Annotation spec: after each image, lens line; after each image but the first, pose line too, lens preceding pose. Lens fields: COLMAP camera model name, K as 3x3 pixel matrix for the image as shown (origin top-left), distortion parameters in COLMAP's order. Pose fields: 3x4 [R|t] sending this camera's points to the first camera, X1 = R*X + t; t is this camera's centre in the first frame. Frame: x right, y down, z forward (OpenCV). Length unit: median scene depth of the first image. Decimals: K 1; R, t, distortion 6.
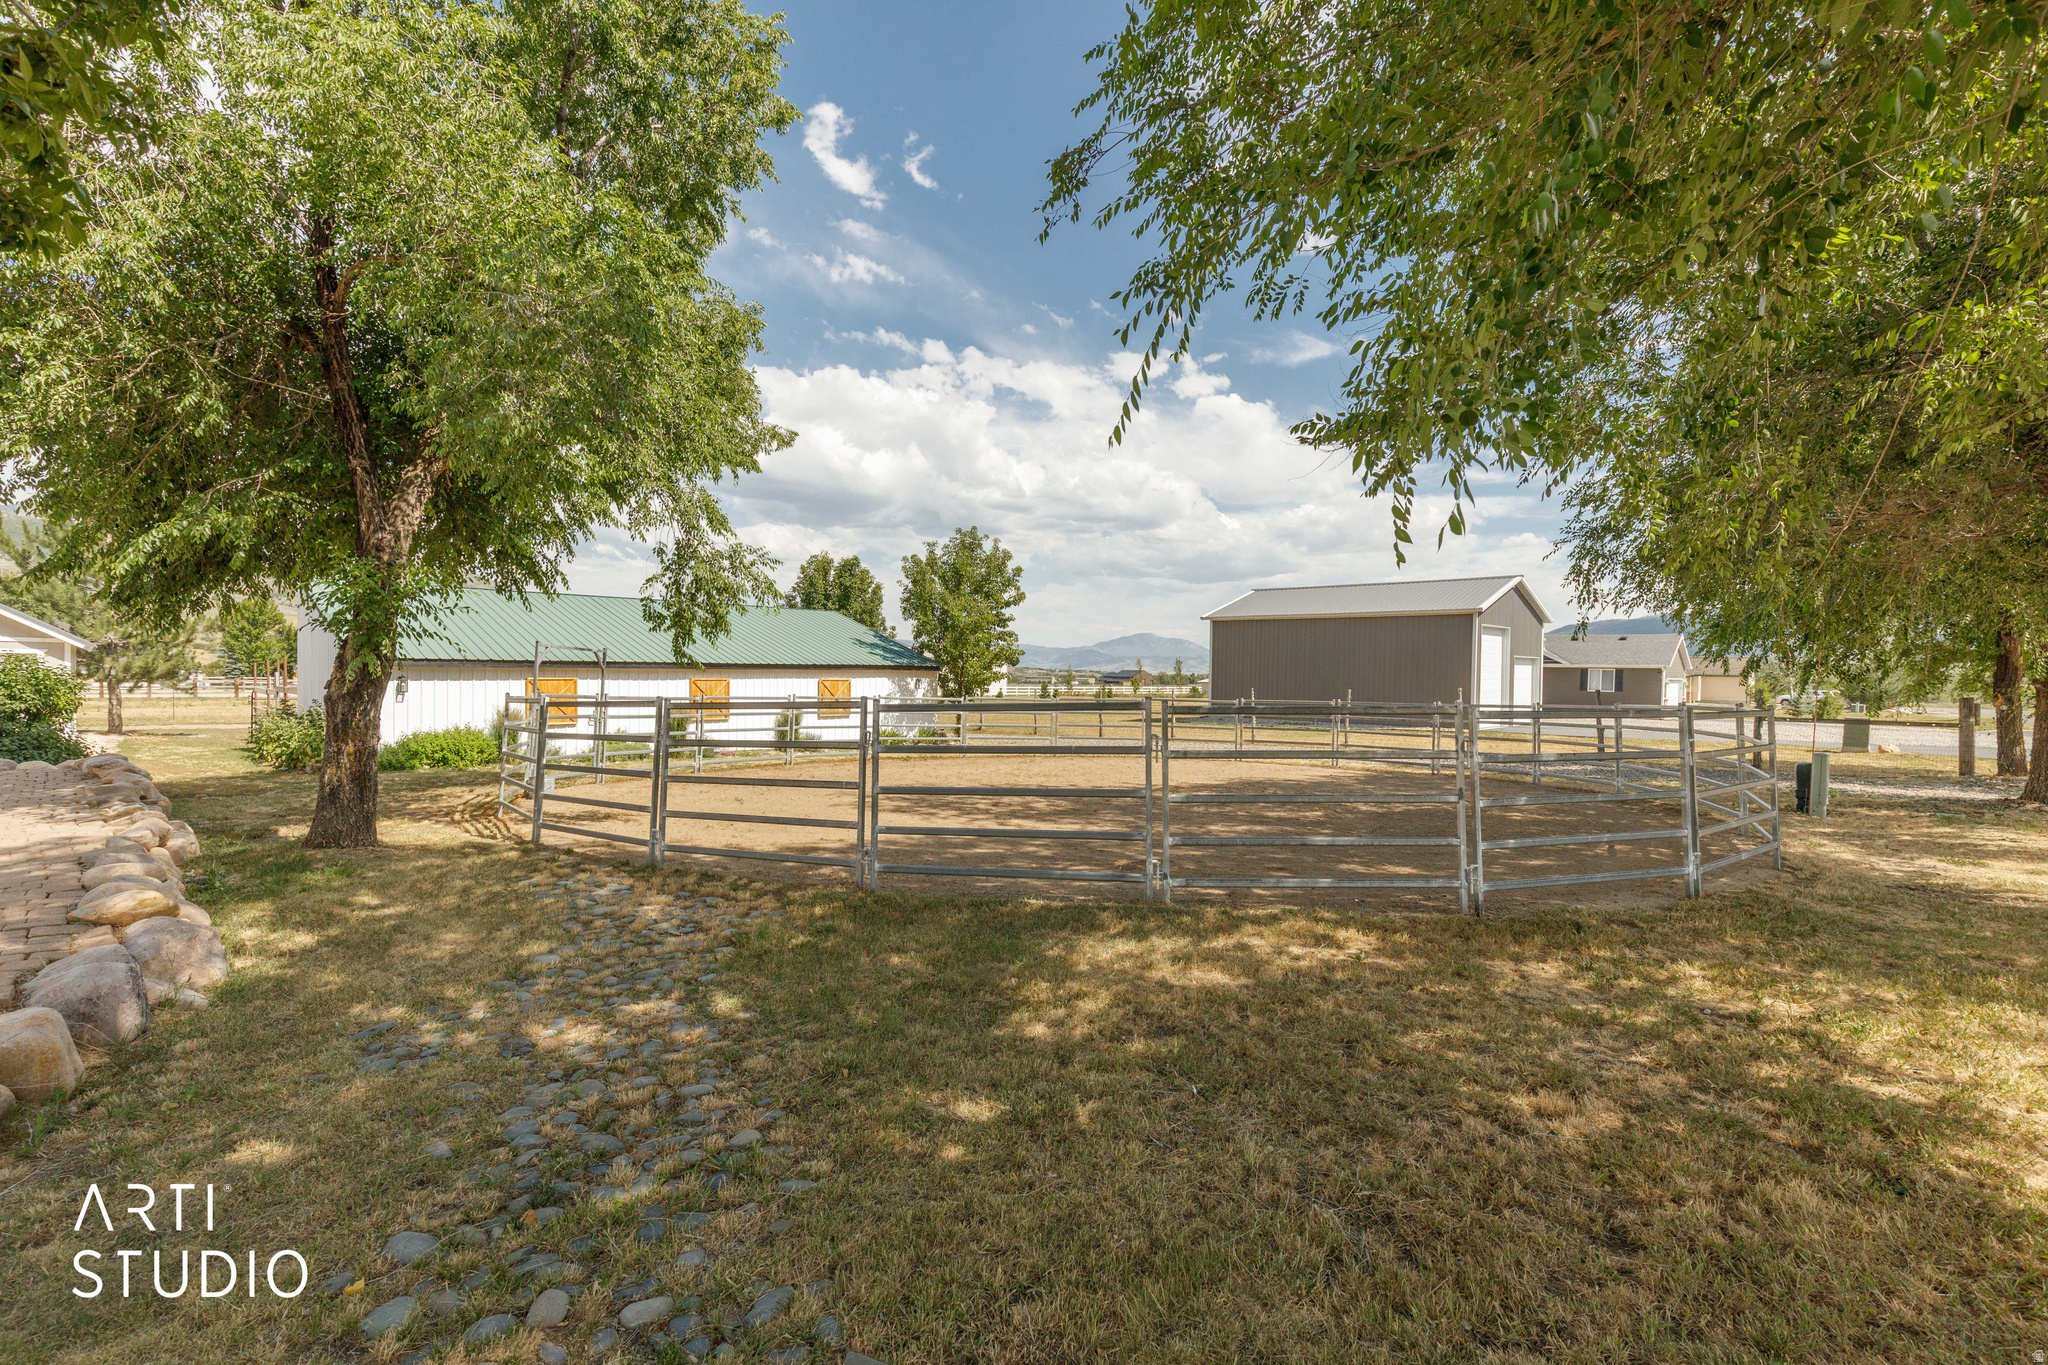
lens RADIAL K [[908.7, 0, 1028.8], [0, 908.7, 685.8], [0, 0, 1]] dist [0.001013, 0.000568]
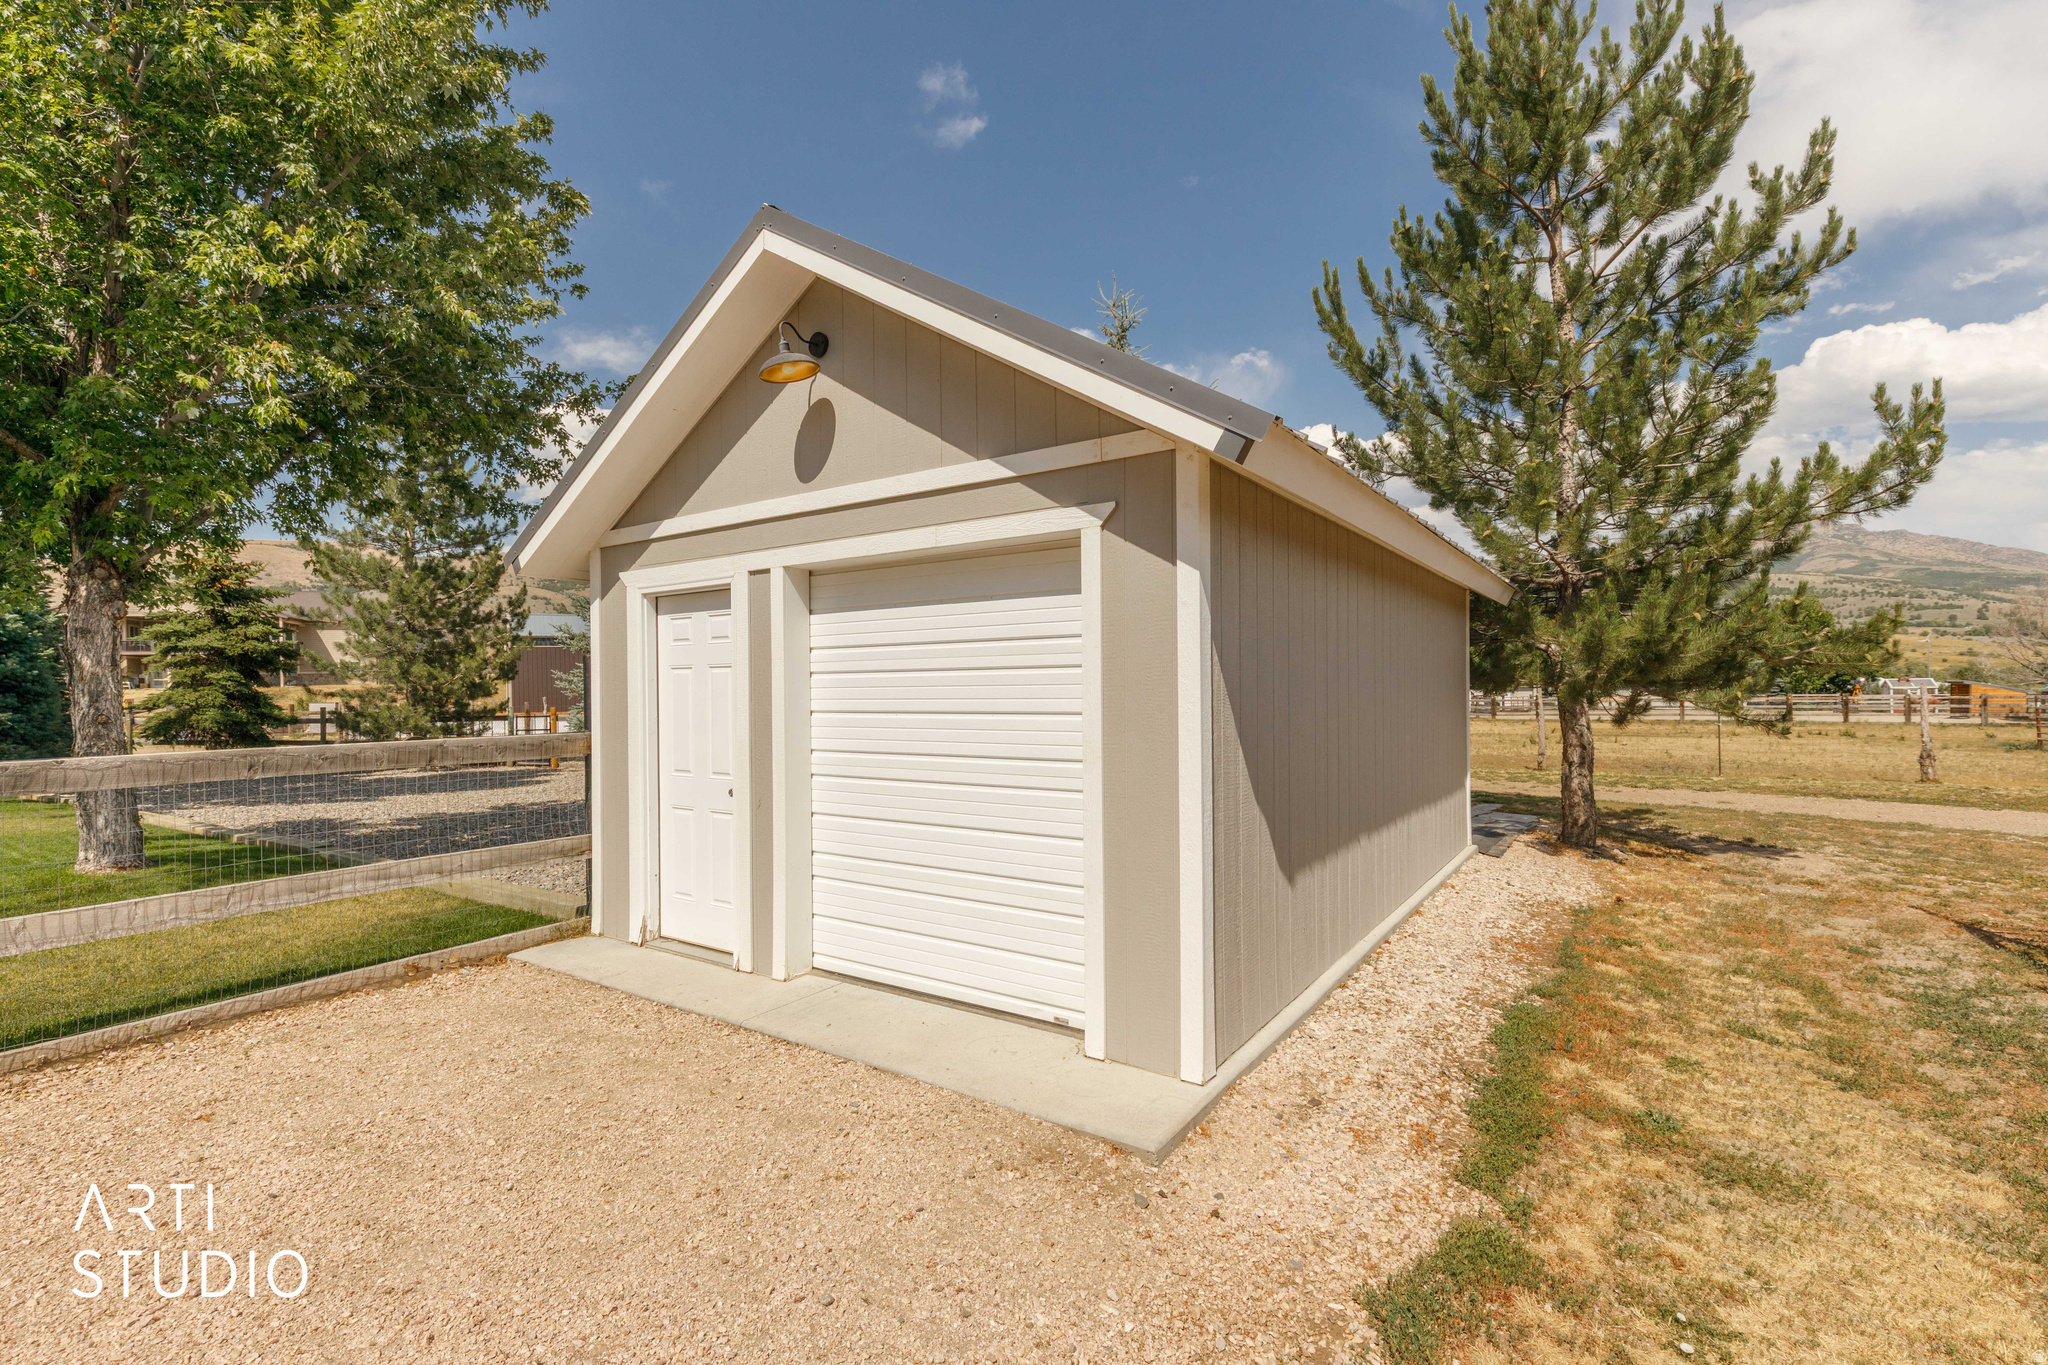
lens RADIAL K [[908.7, 0, 1028.8], [0, 908.7, 685.8], [0, 0, 1]] dist [0.001013, 0.000568]
pose [[0.175532, -0.021872, -0.984231, -1.130166], [0.000762, 0.999756, -0.022081, -0.000696], [0.984473, 0.003126, 0.175506, 1.184429]]
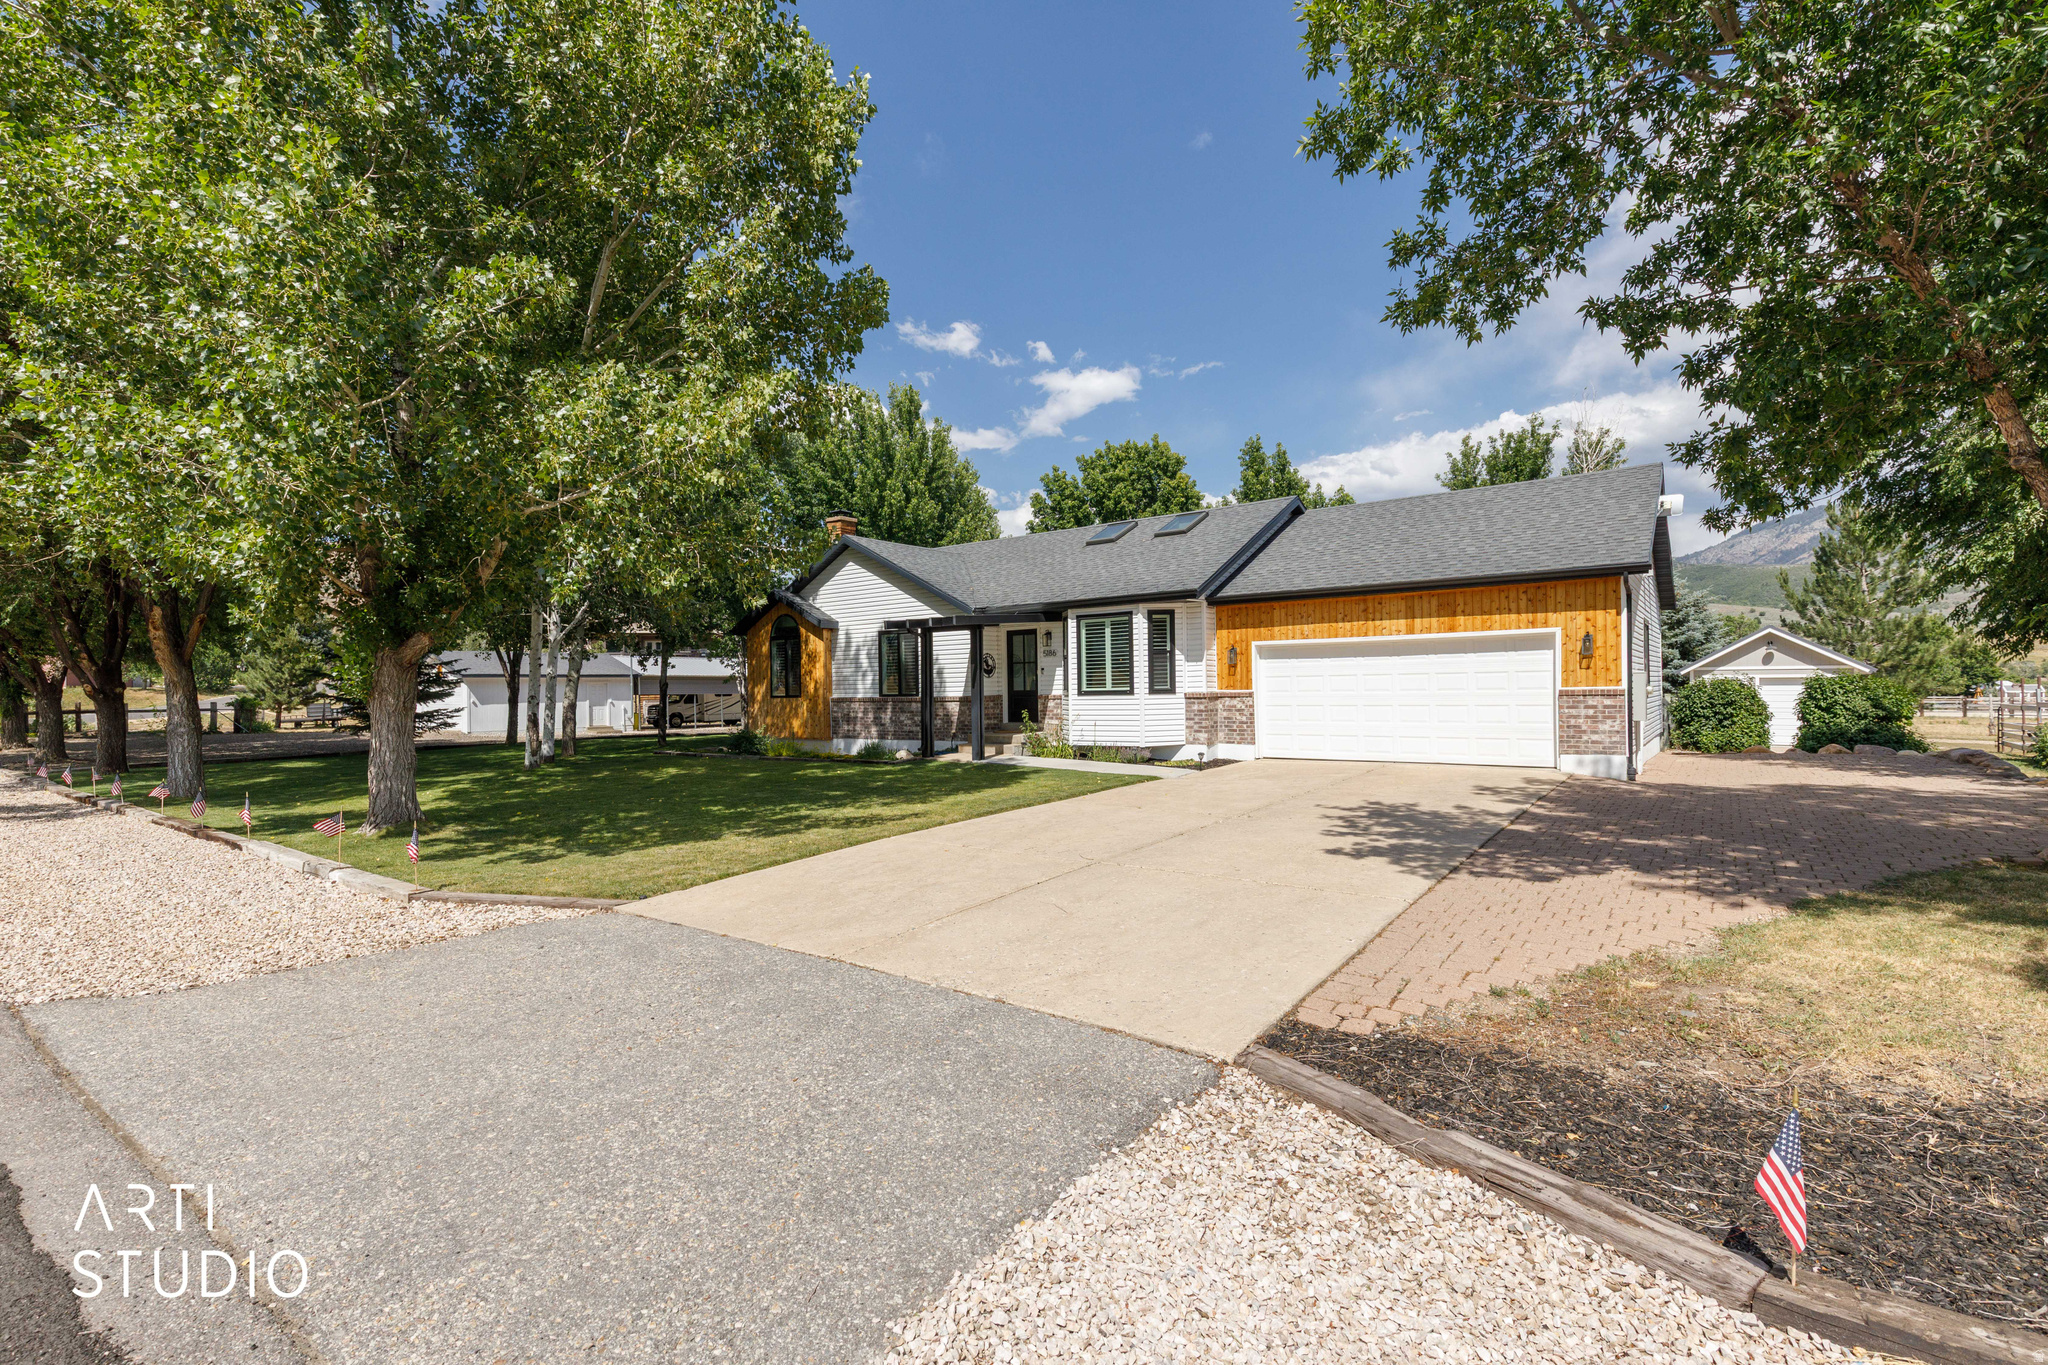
lens RADIAL K [[908.7, 0, 1028.8], [0, 908.7, 685.8], [0, 0, 1]] dist [0.001013, 0.000568]
pose [[0.101753, -0.018569, -0.994636, 0.172581], [-0.003956, 0.999810, -0.019071, 0.009137], [0.994802, 0.005875, 0.101661, -0.417214]]
